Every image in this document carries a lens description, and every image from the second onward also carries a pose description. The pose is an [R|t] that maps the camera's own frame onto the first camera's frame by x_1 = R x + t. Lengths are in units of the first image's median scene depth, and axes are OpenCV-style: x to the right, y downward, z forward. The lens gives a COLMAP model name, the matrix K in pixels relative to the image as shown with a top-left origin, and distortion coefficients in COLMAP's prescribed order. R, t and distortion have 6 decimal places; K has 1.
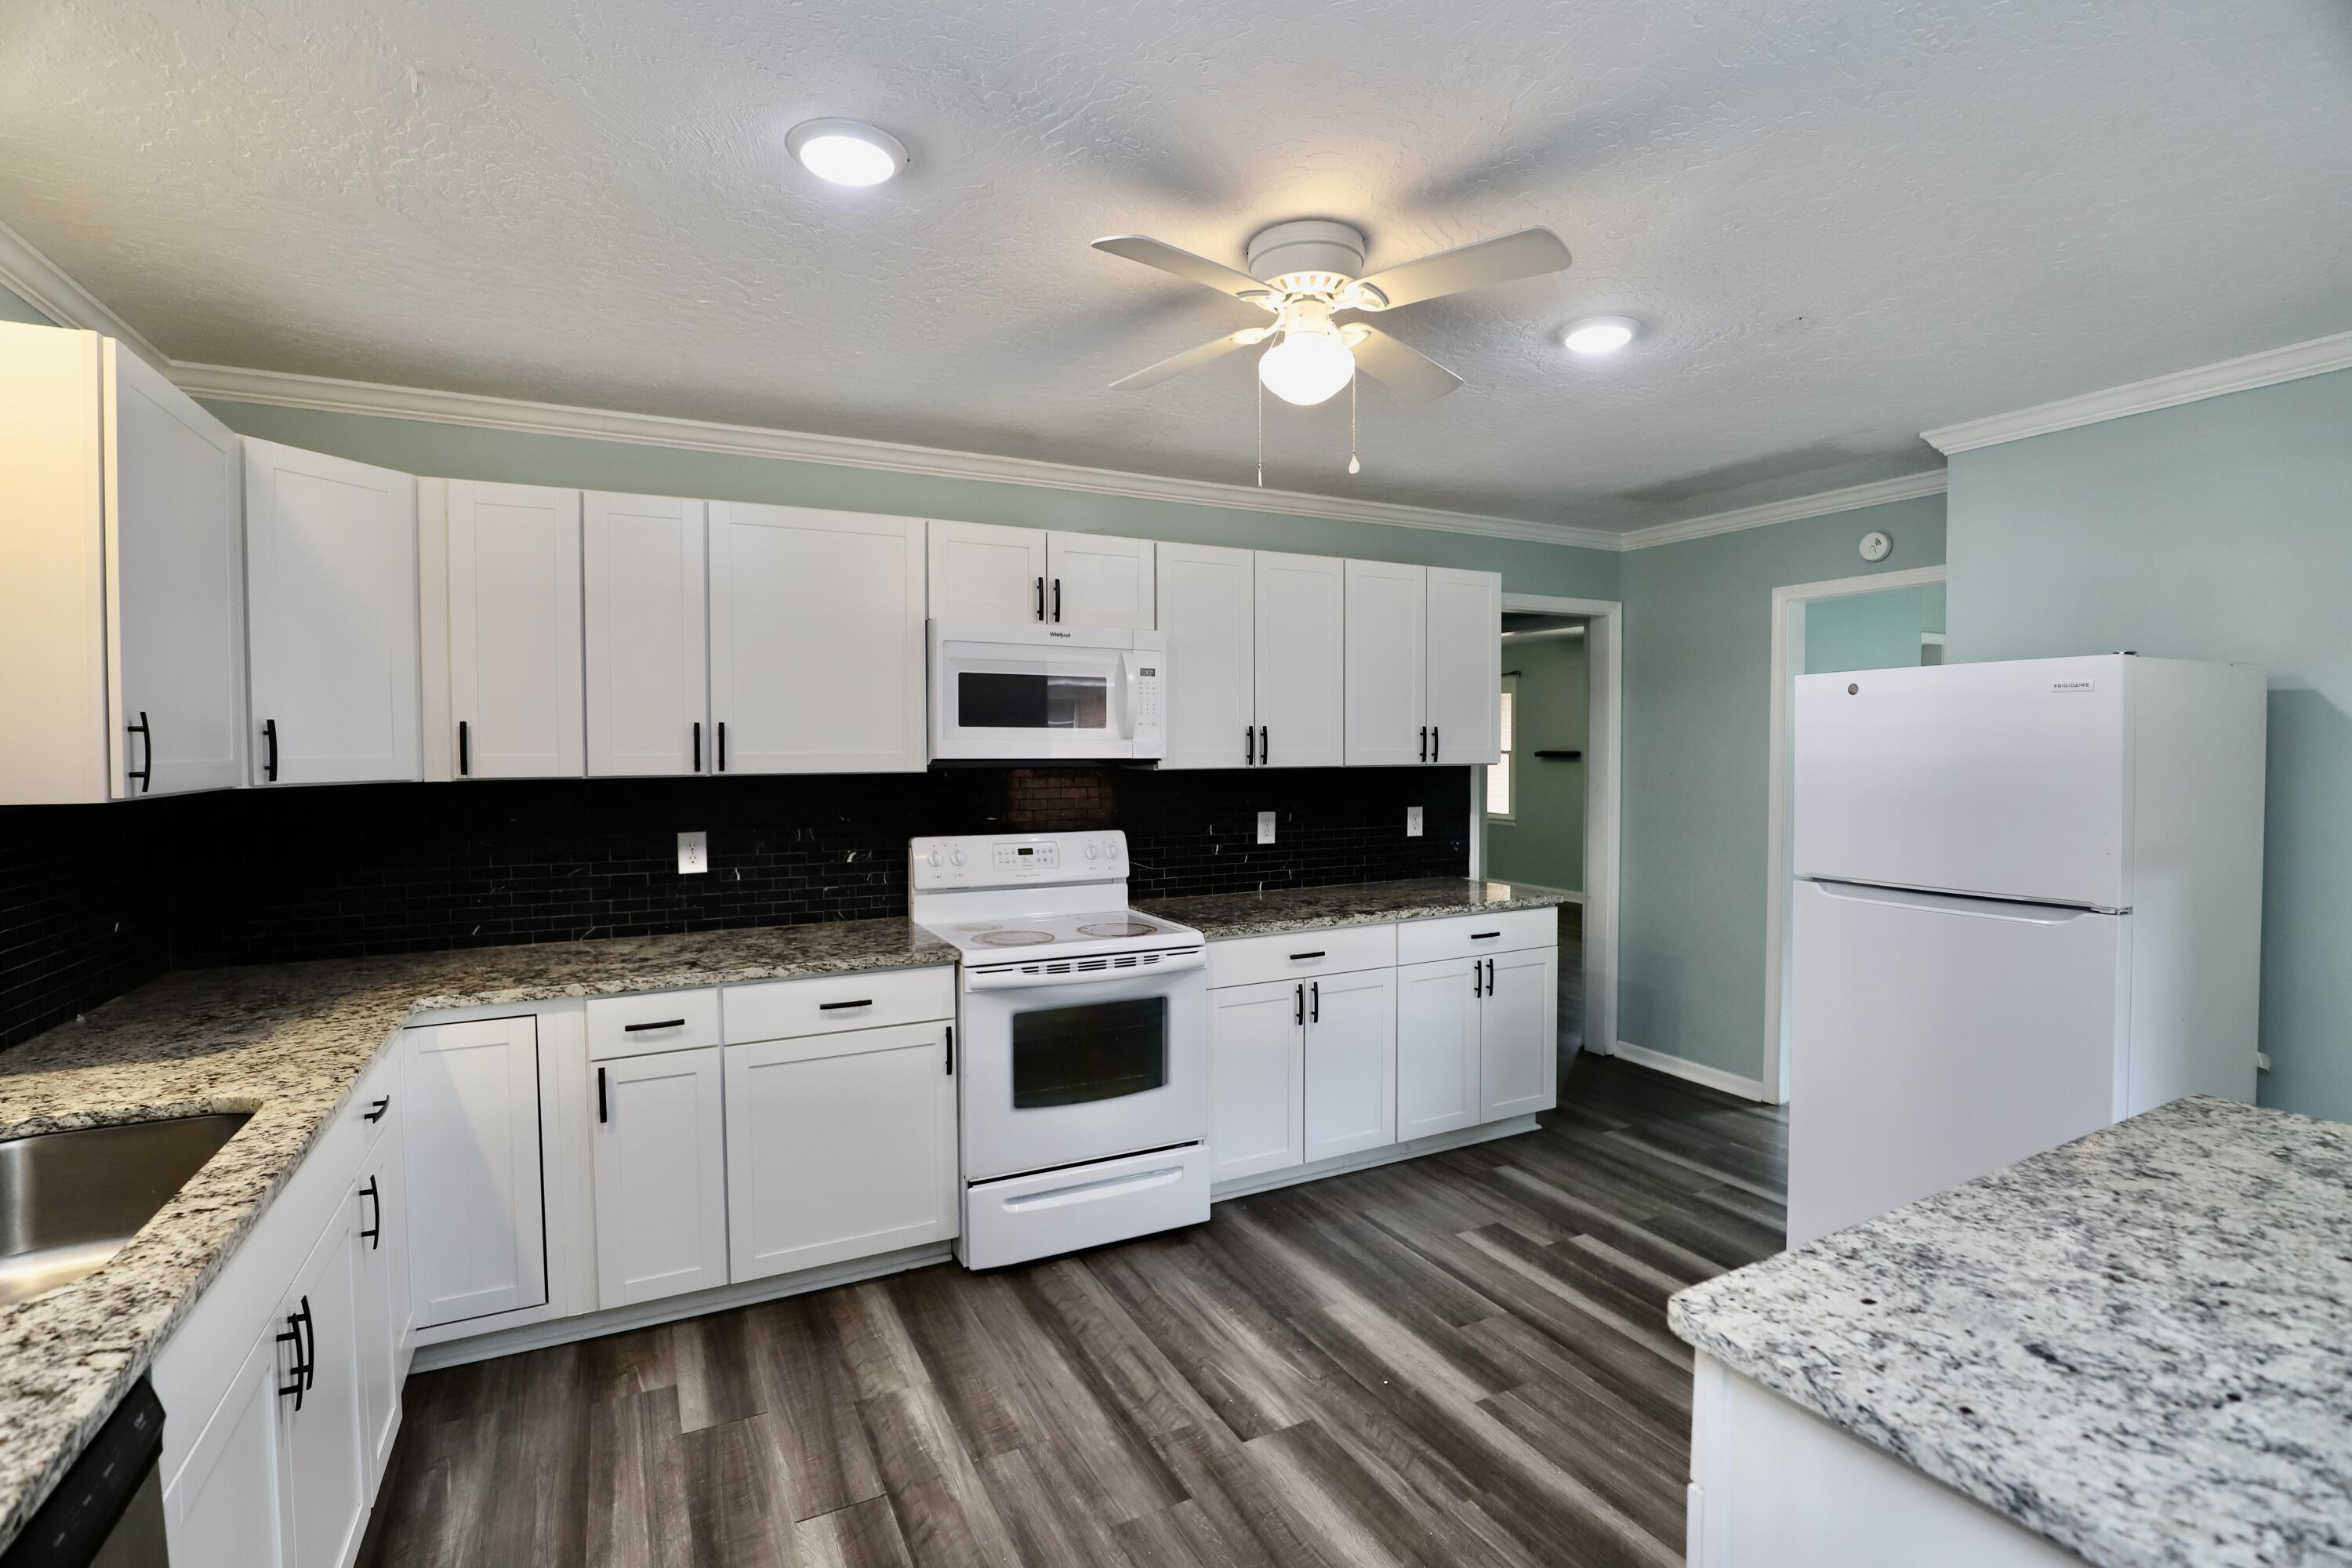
lens RADIAL K [[1086.3, 0, 1178.9], [0, 1086.3, 781.5], [0, 0, 1]] dist [-0.027282, 0.001455]
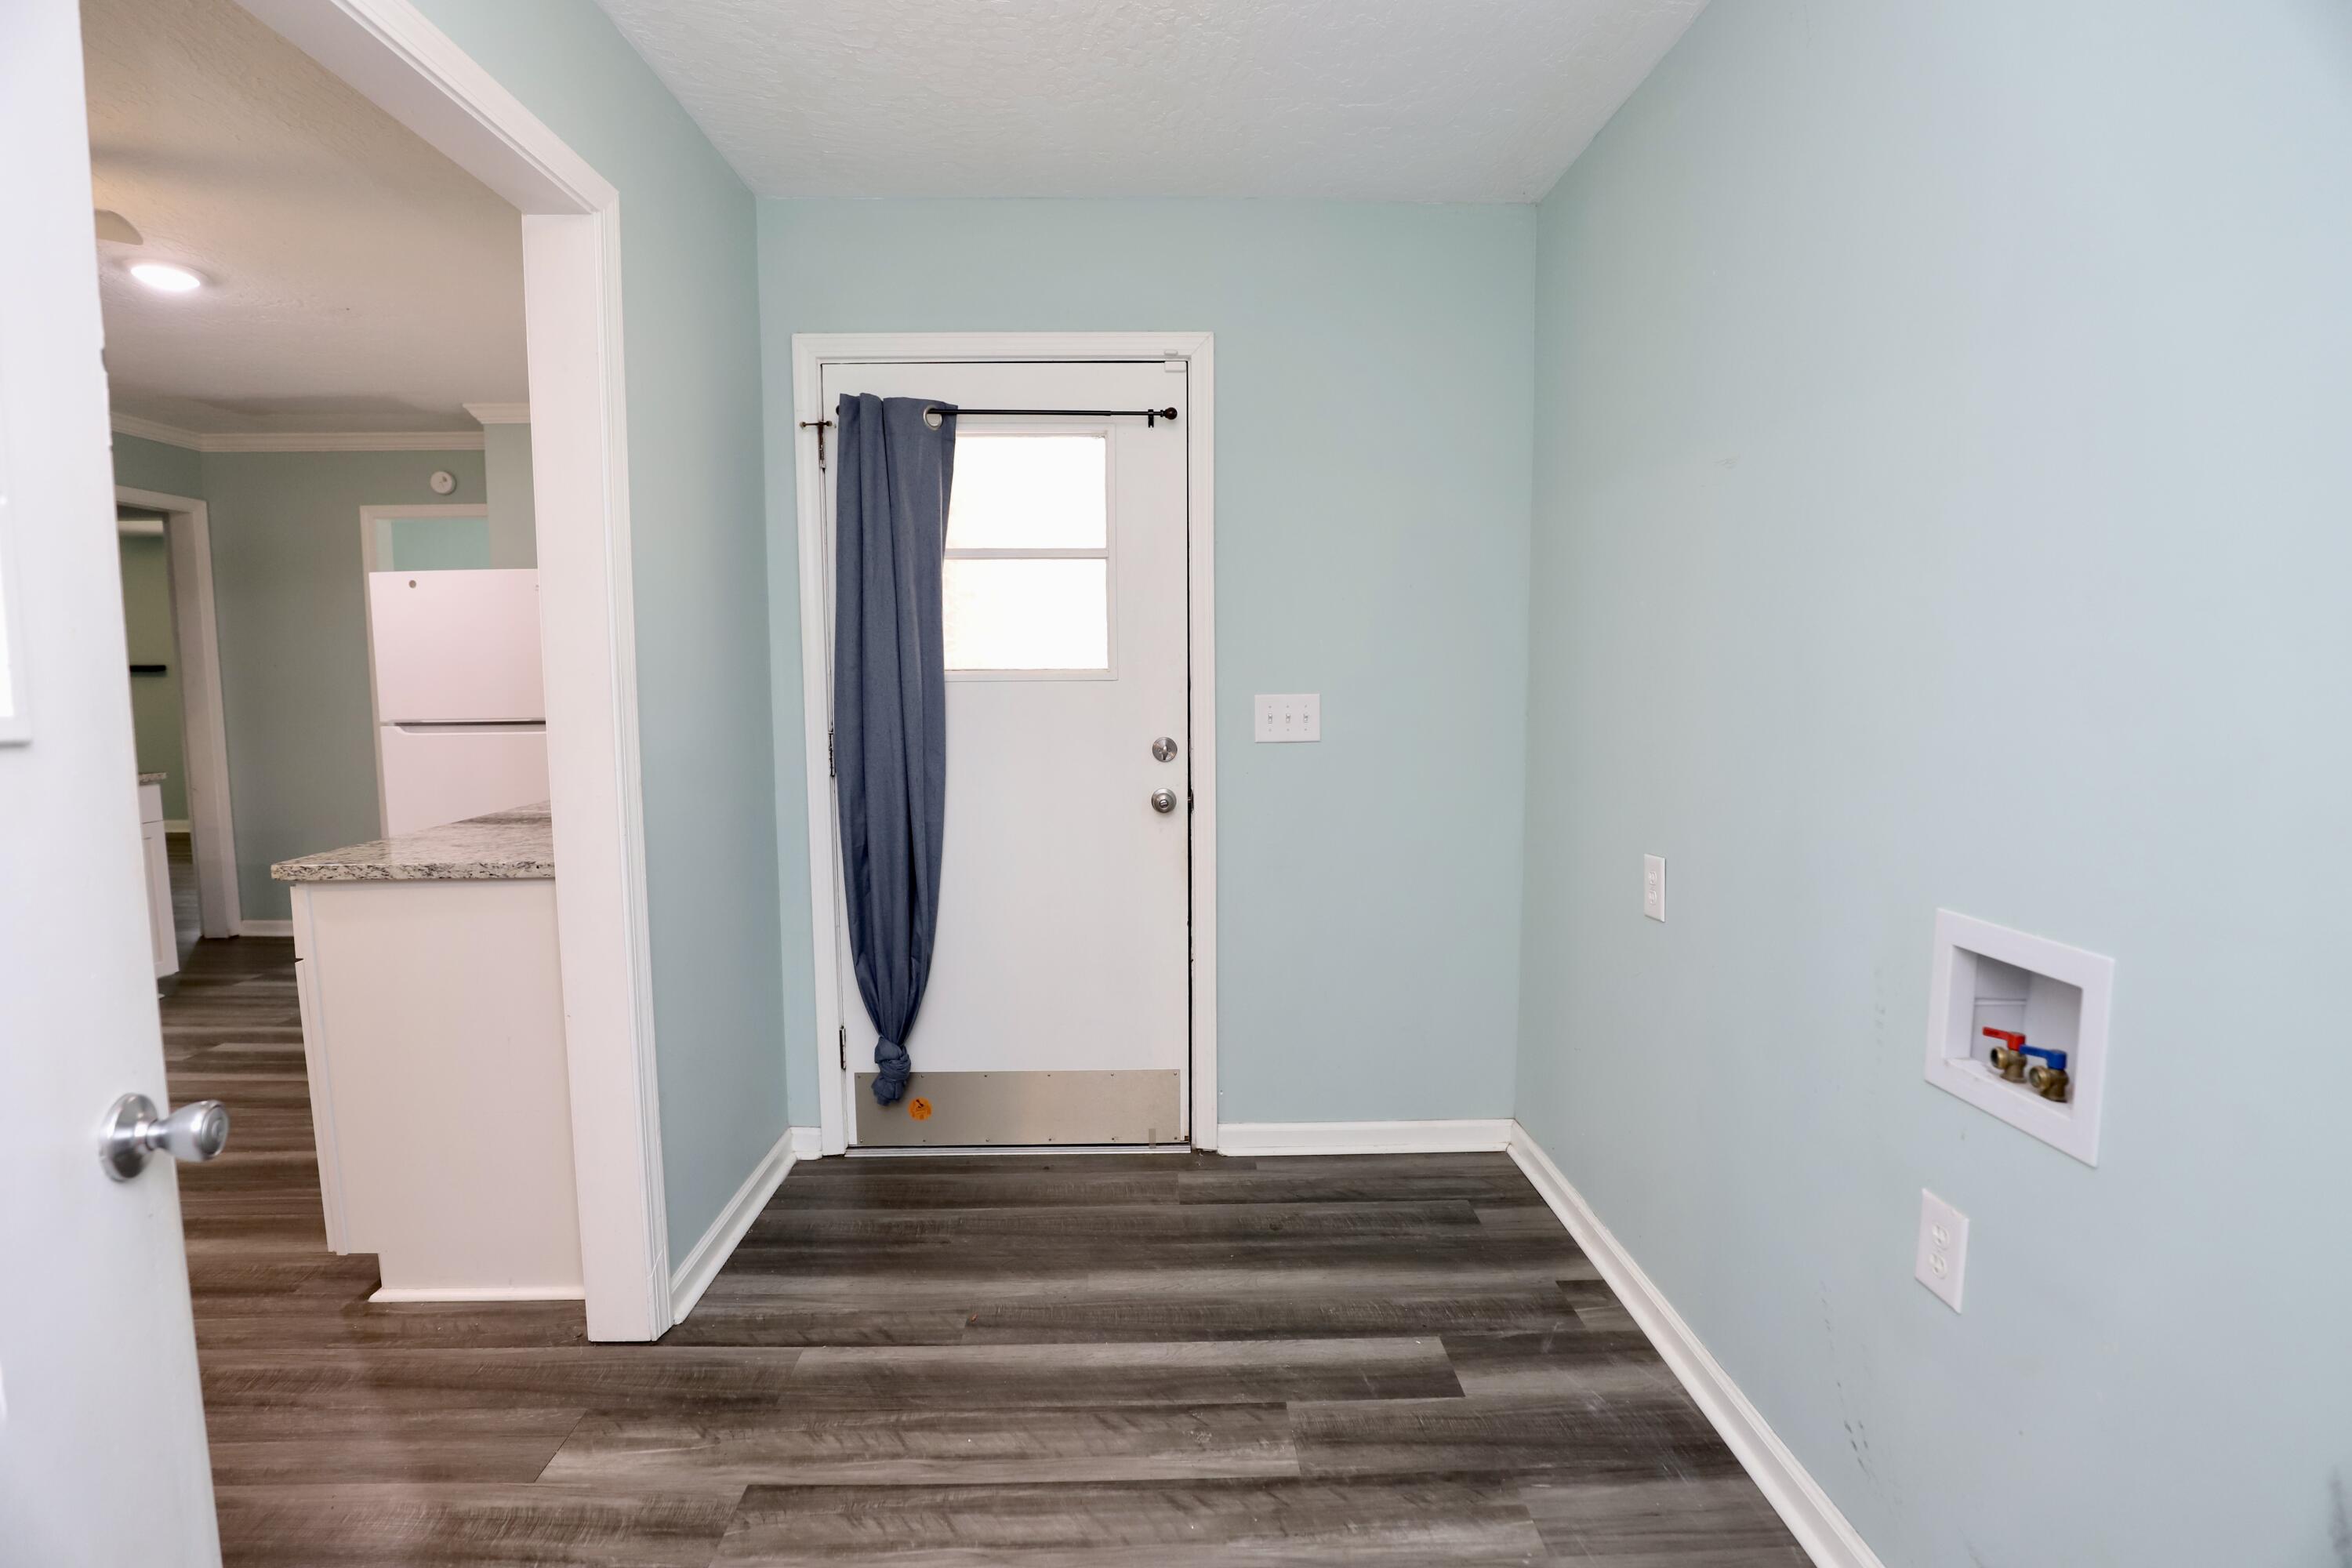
lens RADIAL K [[1086.3, 0, 1174.2], [0, 1086.3, 775.7], [0, 0, 1]] dist [-0.027282, 0.001455]
pose [[0.438661, -0.083293, 0.894784, -0.173447], [0.033234, 0.996518, 0.076470, 0.074504], [-0.898038, -0.003807, 0.439902, -0.423503]]
